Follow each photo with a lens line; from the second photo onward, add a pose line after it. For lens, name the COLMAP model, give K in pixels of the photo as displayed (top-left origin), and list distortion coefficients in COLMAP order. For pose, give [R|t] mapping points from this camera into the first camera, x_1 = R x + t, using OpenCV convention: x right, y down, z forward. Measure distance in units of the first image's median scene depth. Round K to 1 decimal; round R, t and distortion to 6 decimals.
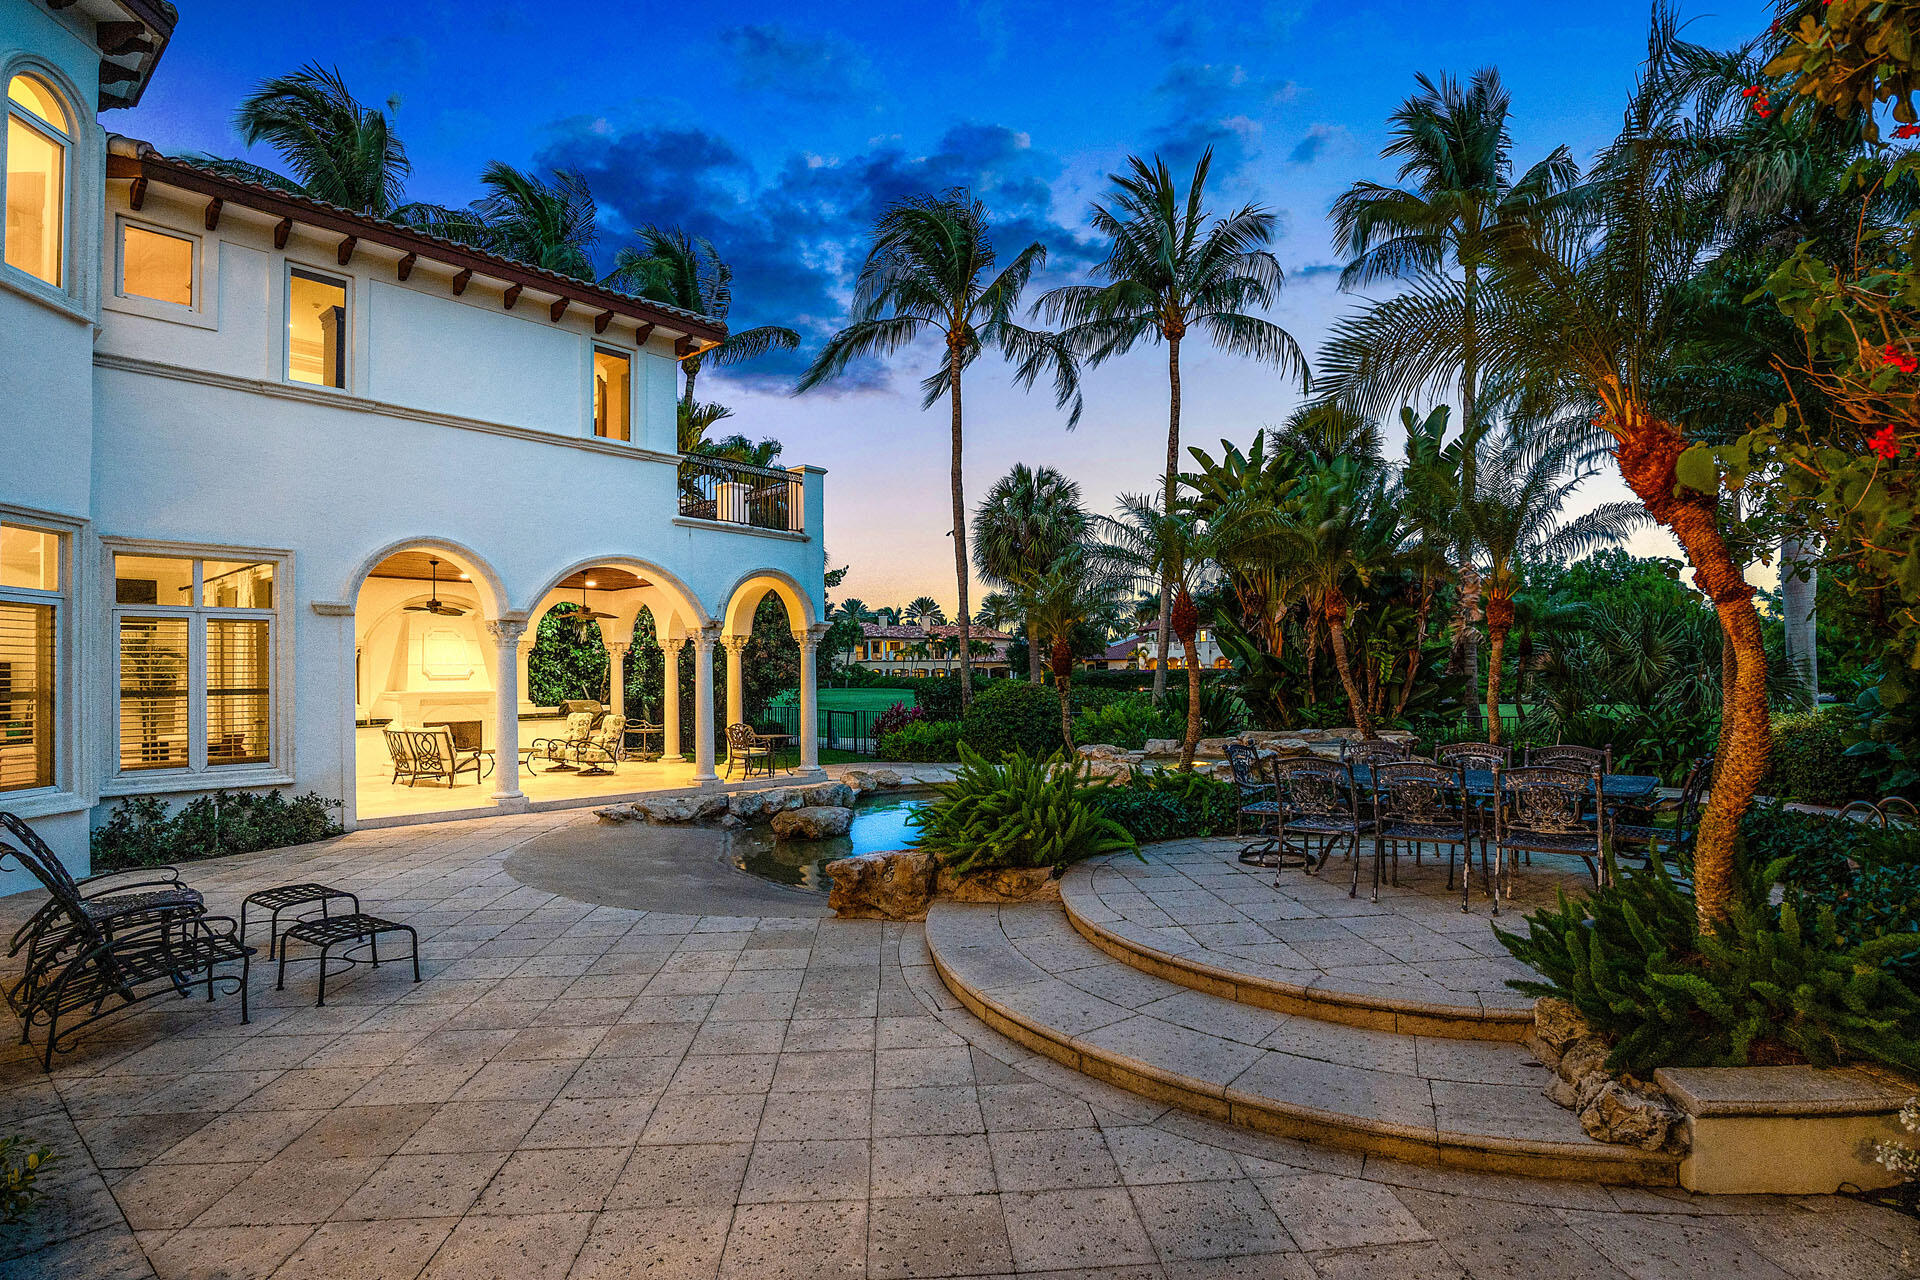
lens RADIAL K [[958.7, 0, 963.3], [0, 958.7, 649.7], [0, 0, 1]] dist [-0.035397, 0.009143]
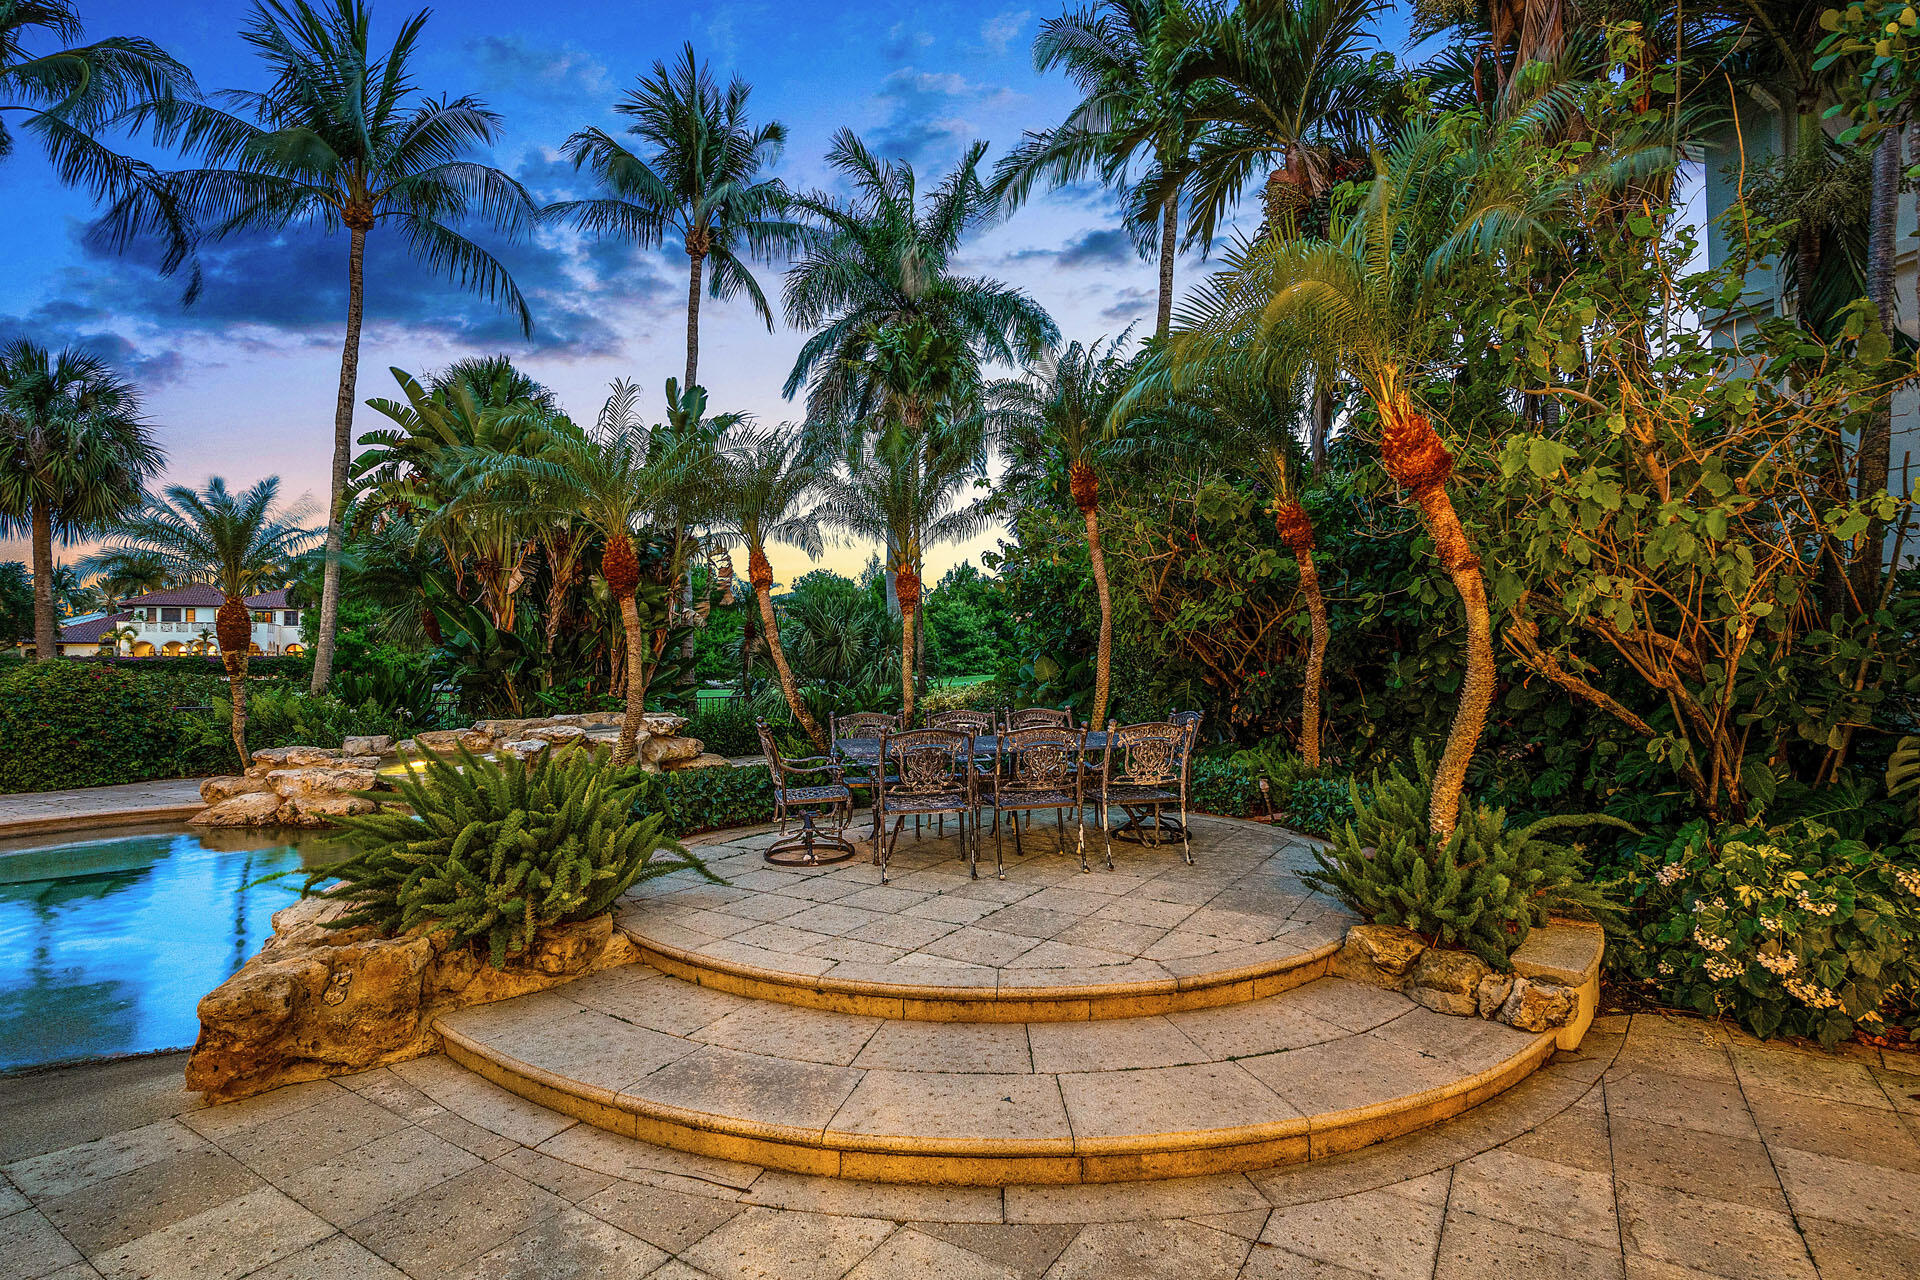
lens RADIAL K [[958.7, 0, 963.3], [0, 958.7, 649.7], [0, 0, 1]] dist [-0.035397, 0.009143]
pose [[0.596927, 0.014002, 0.802174, -0.310752], [-0.022314, 0.999751, -0.000845, 0.037309], [-0.801986, -0.017395, 0.597090, 0.423749]]
